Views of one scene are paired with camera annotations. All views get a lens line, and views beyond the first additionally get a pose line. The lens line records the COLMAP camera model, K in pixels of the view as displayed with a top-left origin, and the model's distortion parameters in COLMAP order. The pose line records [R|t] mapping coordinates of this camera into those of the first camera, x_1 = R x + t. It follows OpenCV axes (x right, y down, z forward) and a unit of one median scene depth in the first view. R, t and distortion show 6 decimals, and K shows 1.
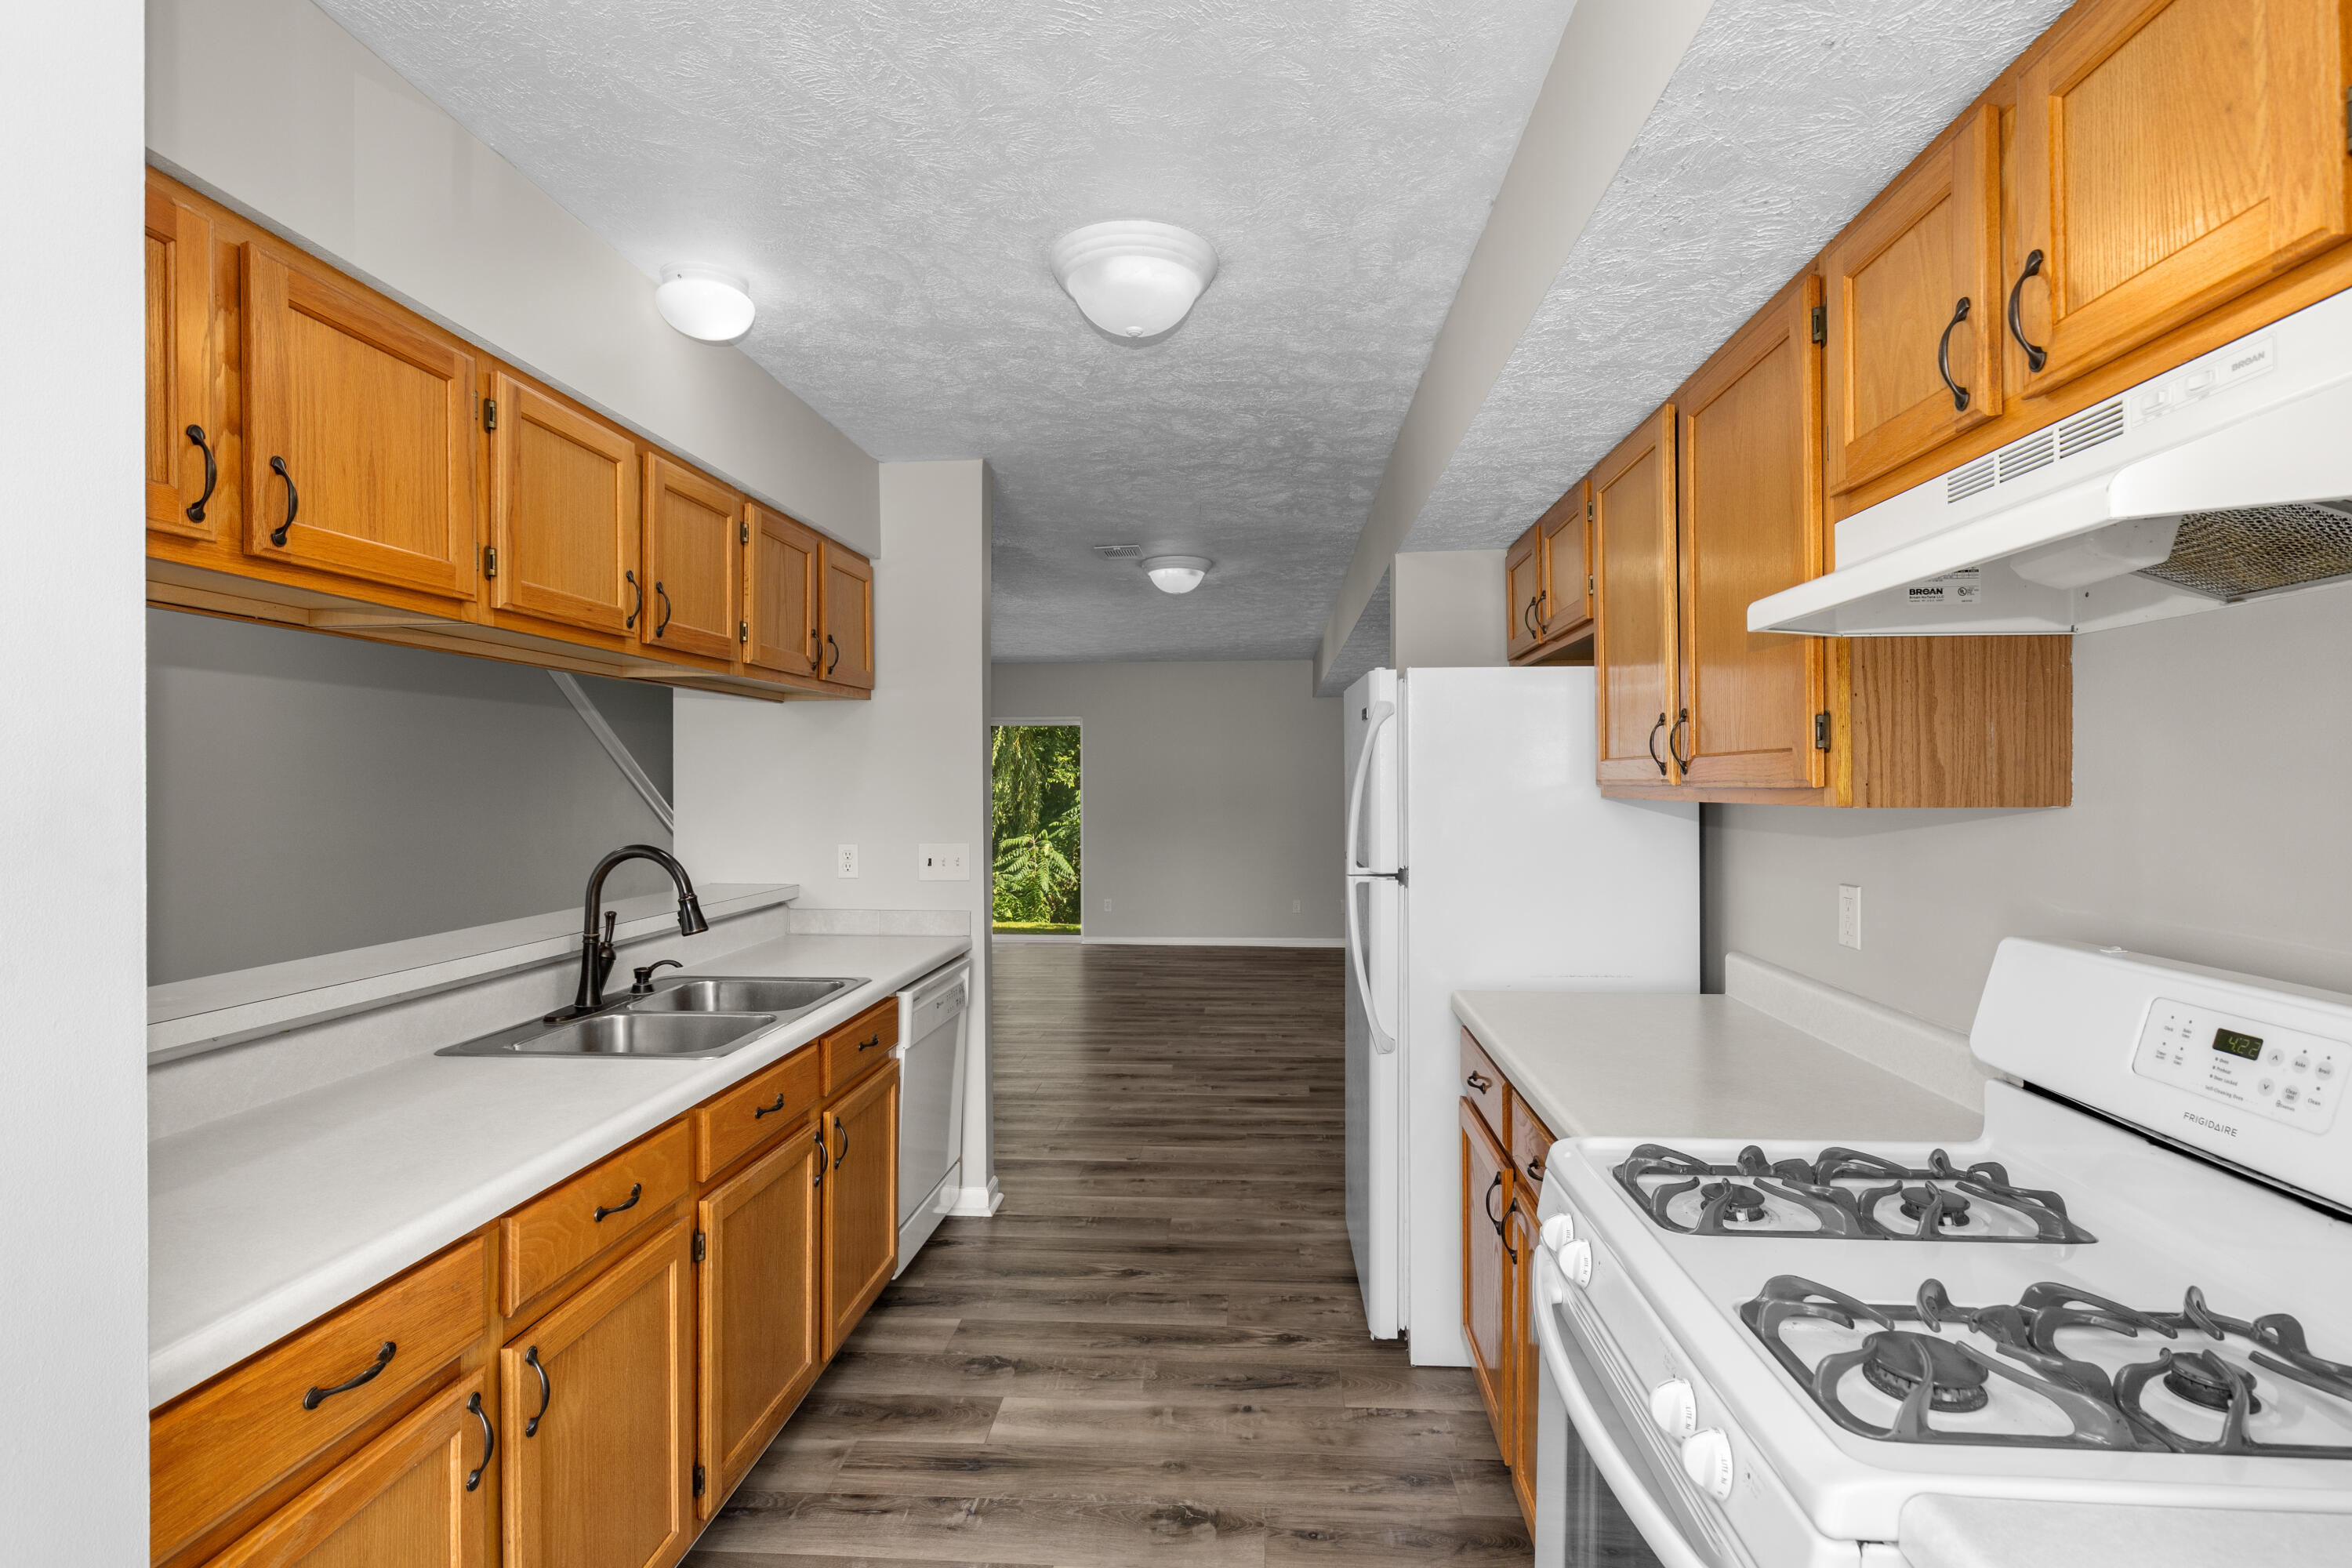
lens RADIAL K [[1125.9, 0, 1184.8], [0, 1125.9, 777.2], [0, 0, 1]] dist [-0.014194, -0.000022]
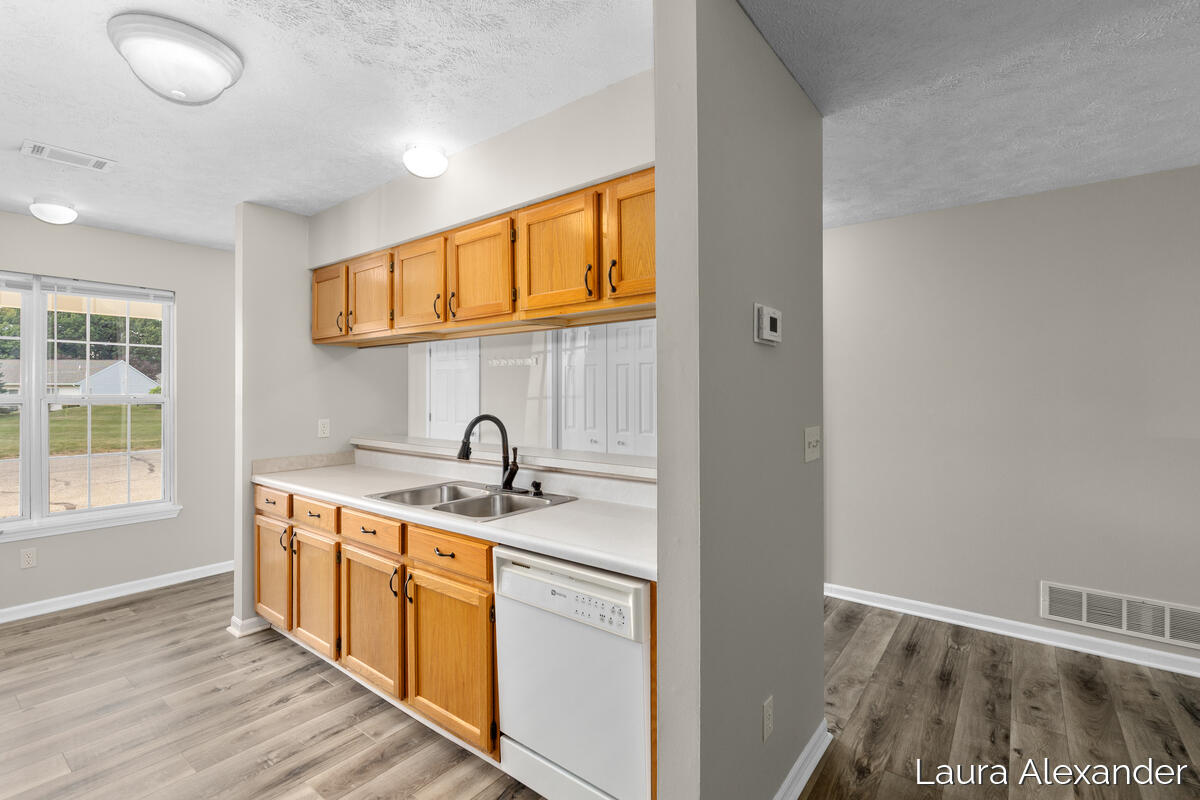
lens RADIAL K [[548.3, 0, 603.3], [0, 548.3, 393.1], [0, 0, 1]] dist [0.002266, 0.001339]
pose [[-0.554558, 0.007369, -0.832112, 0.271424], [0.008003, 0.999962, 0.003522, 0.021046], [0.832107, -0.004706, -0.554596, 1.981312]]
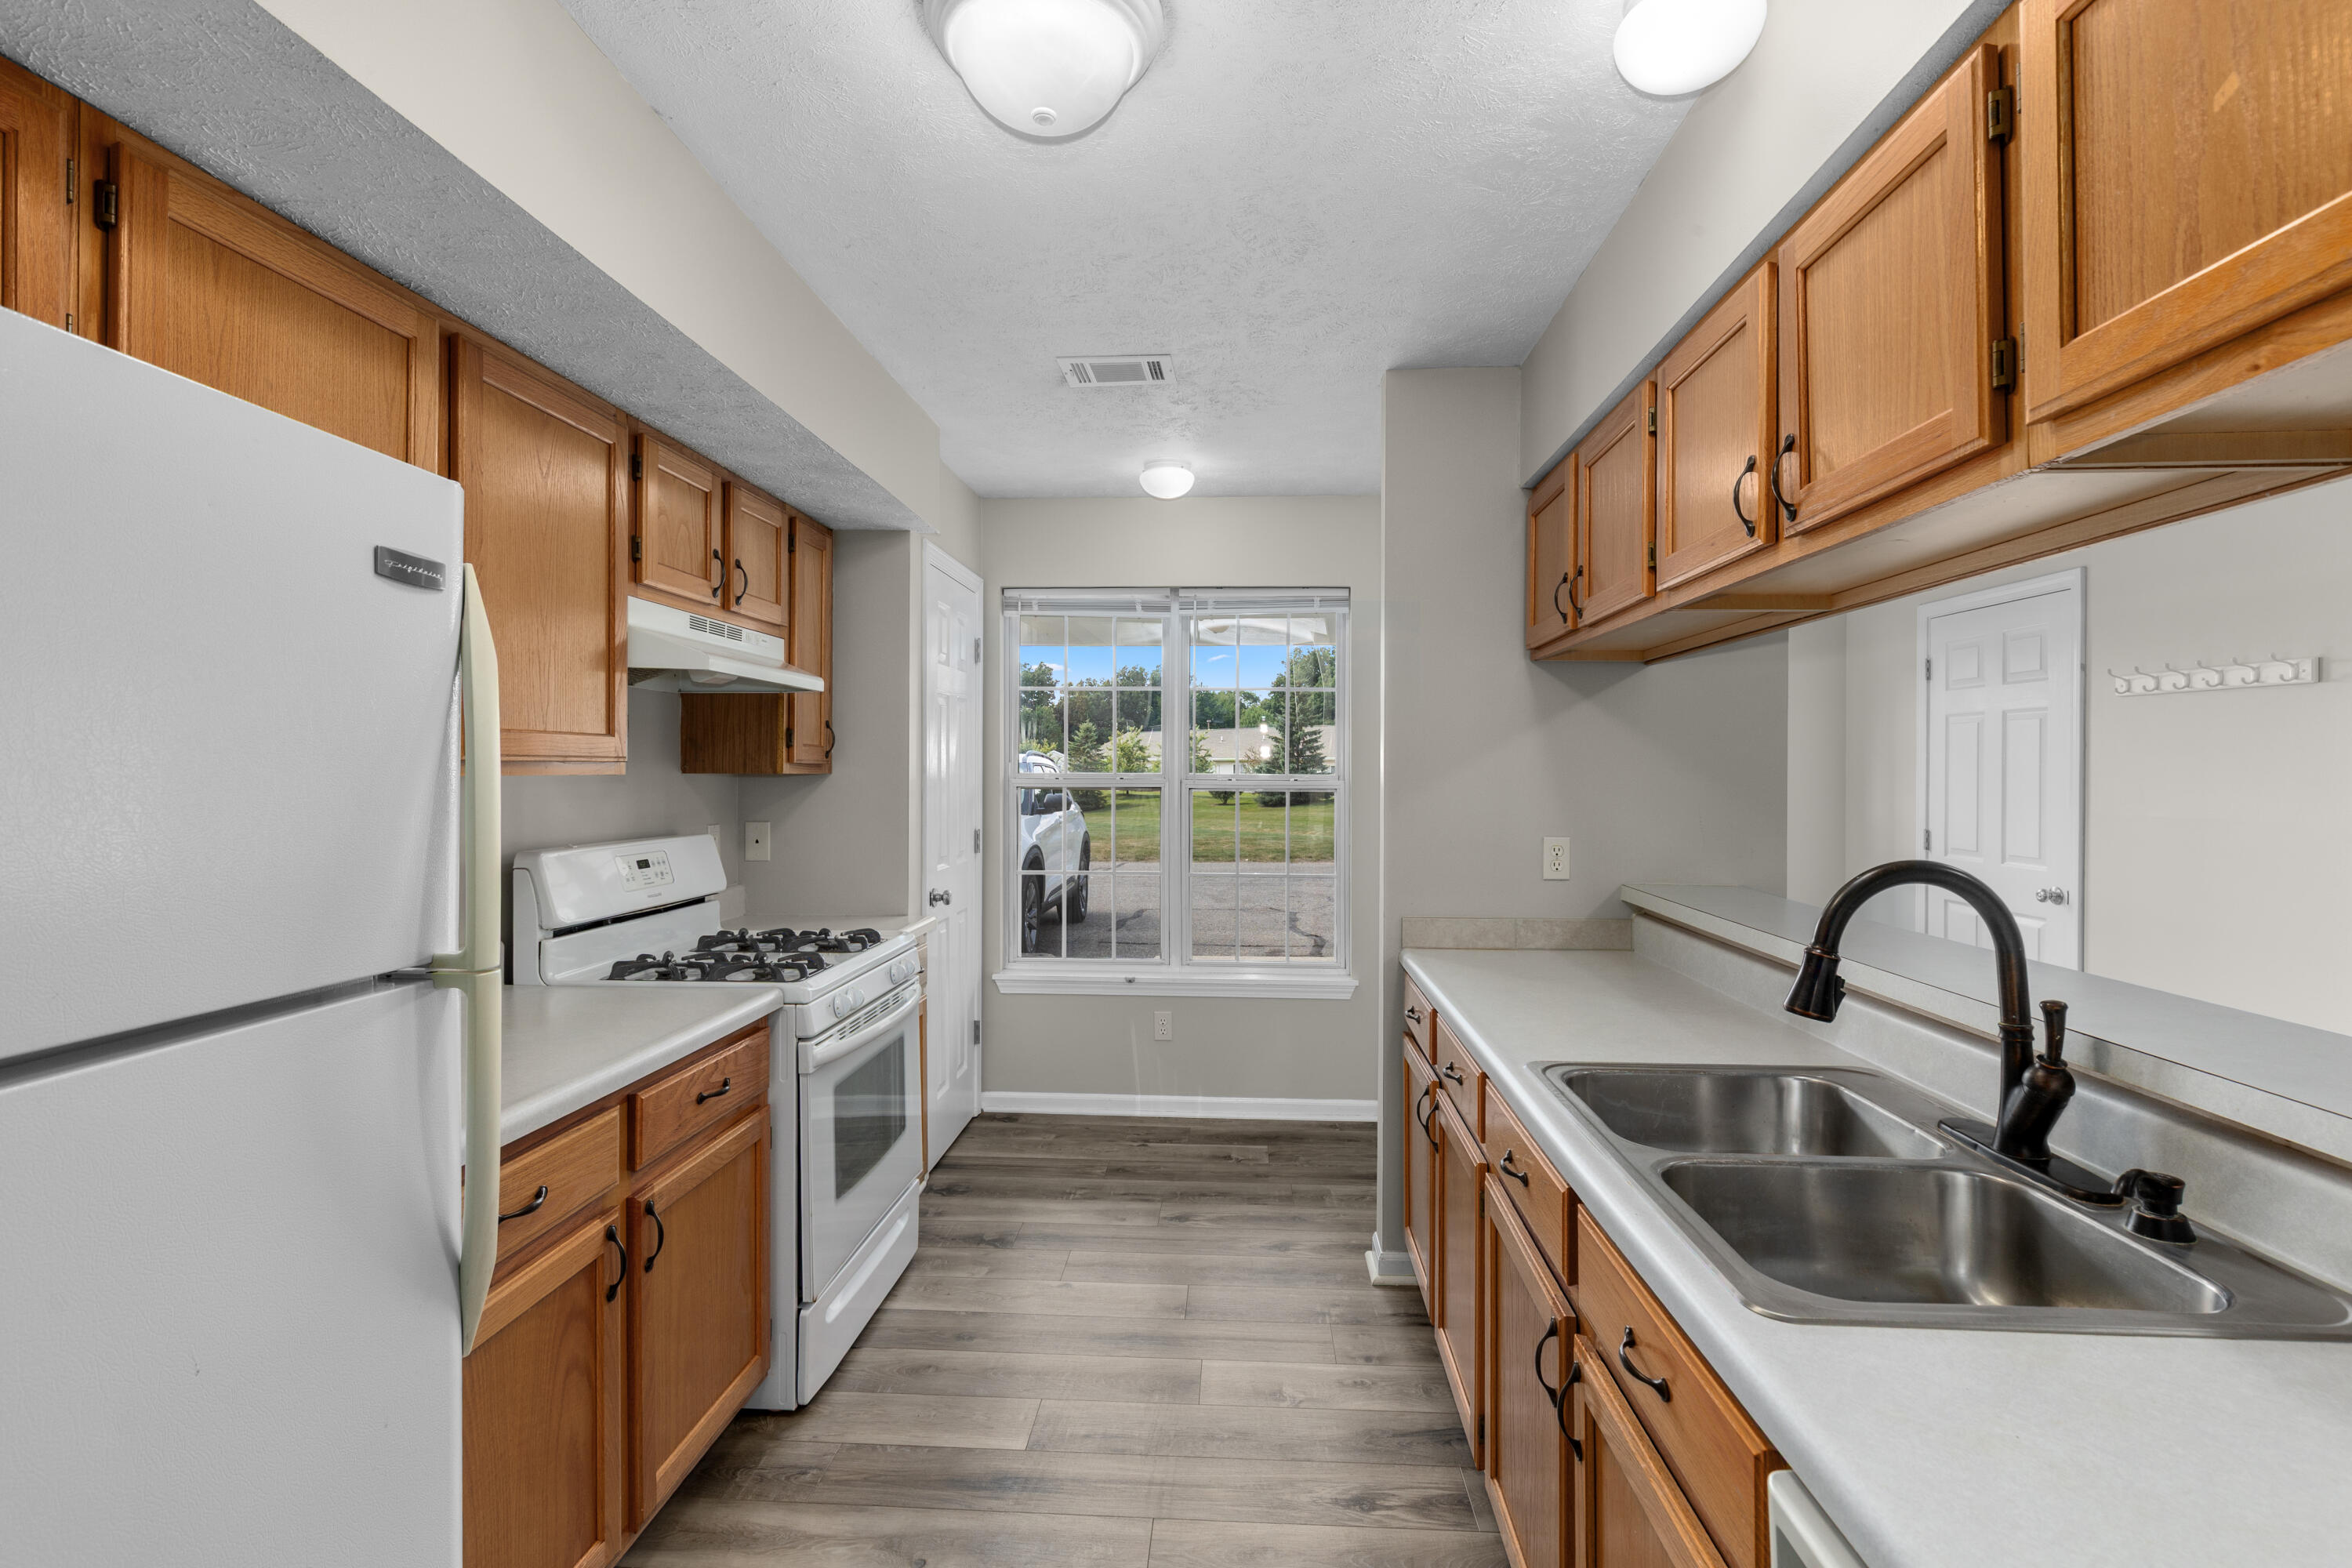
lens RADIAL K [[1074.8, 0, 1182.4], [0, 1074.8, 770.4], [0, 0, 1]] dist [0.002266, 0.001339]
pose [[-0.999965, 0.000964, -0.008286, -0.130078], [0.000997, 0.999992, -0.003890, 0.019206], [0.008282, -0.003898, -0.999958, 1.742957]]
